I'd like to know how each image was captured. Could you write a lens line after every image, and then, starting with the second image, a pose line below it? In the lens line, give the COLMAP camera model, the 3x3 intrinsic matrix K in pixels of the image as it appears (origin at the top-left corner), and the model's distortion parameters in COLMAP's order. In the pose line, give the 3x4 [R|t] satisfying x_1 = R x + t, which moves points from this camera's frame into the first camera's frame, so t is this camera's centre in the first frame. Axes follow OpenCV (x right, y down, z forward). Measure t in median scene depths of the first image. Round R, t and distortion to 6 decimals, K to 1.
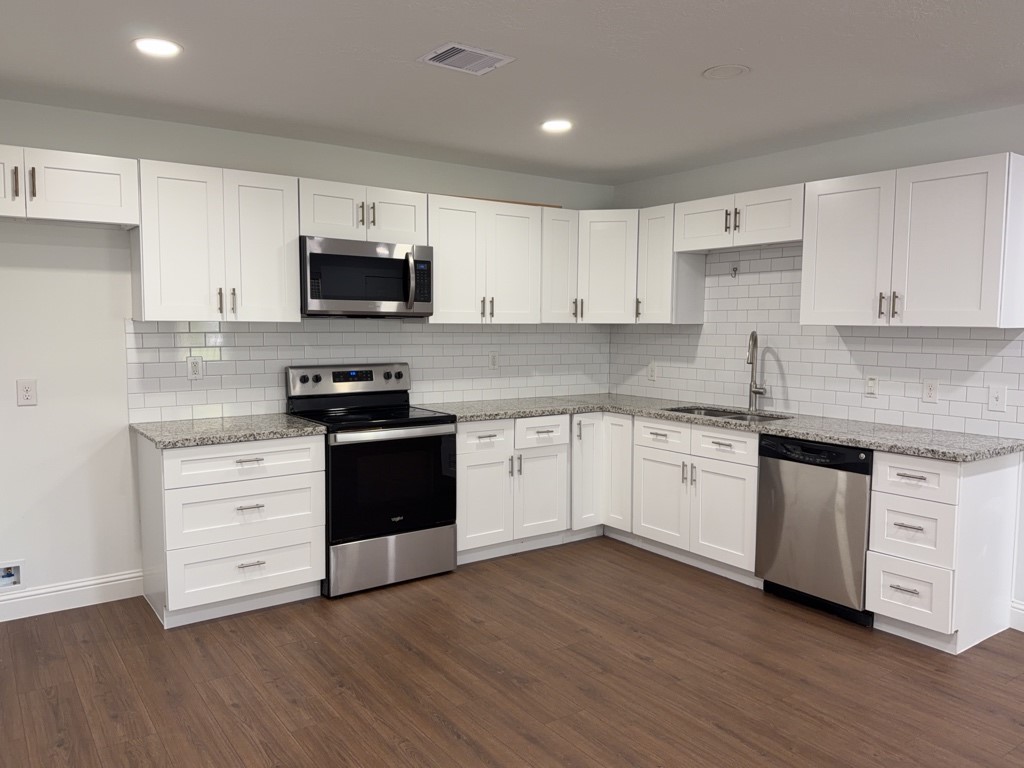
lens RADIAL K [[772.0, 0, 512.0], [0, 772.0, 384.0], [0, 0, 1]] dist [0.147017, -0.235981]
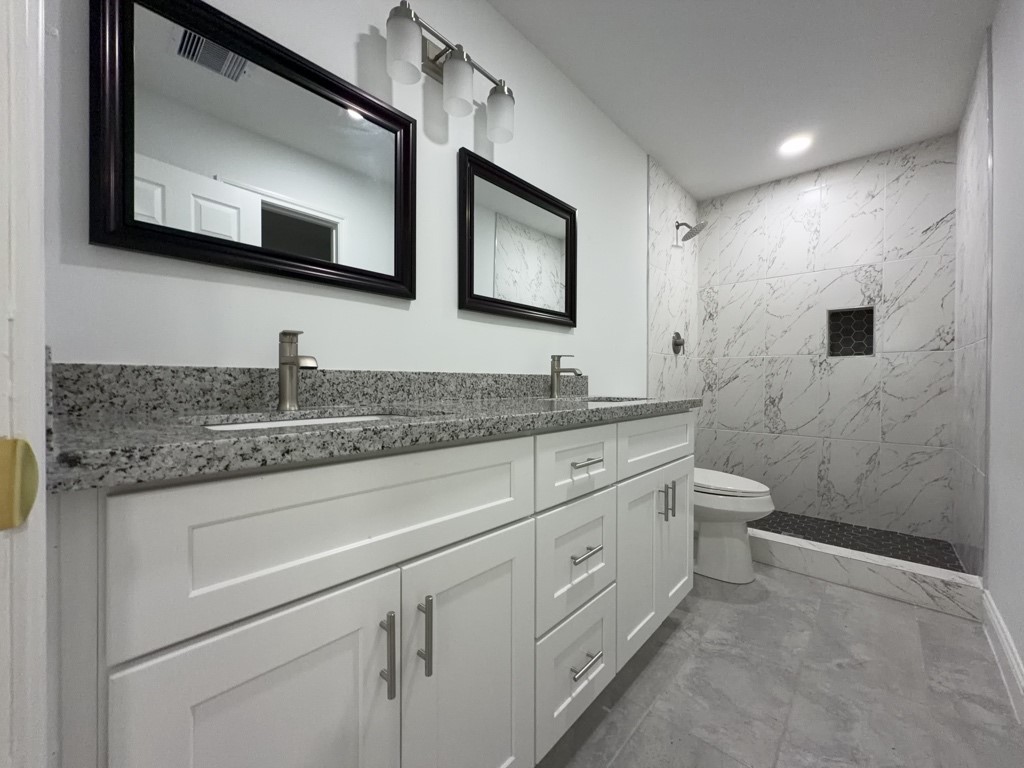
lens RADIAL K [[409.7, 0, 512.0], [0, 409.7, 384.0], [0, 0, 1]] dist [0.002212, -0.000504]
pose [[0.978085, -0.005546, 0.208130, 0.010899], [0.020799, 0.997247, -0.071170, 0.038245], [-0.207162, 0.073939, 0.975508, 0.933988]]
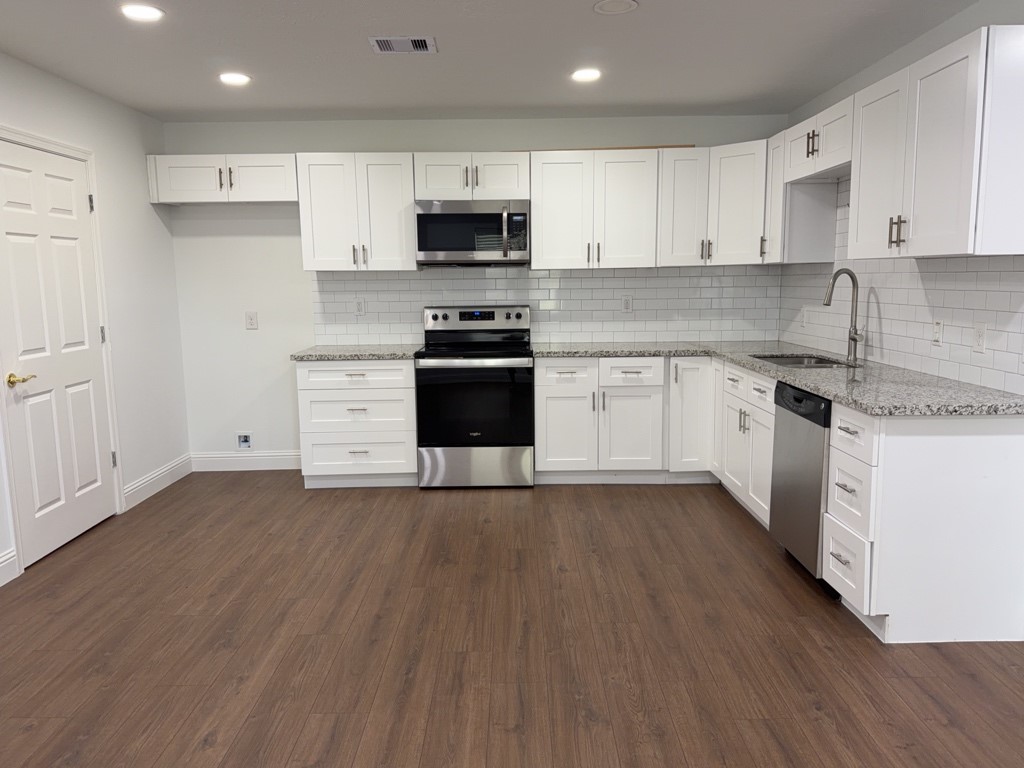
lens RADIAL K [[772.0, 0, 512.0], [0, 772.0, 384.0], [0, 0, 1]] dist [0.147017, -0.235981]
pose [[0.811541, 0.062508, -0.580942, 0.569711], [-0.030434, 0.997434, 0.064807, 0.016950], [0.583502, -0.034913, 0.811361, 0.066991]]
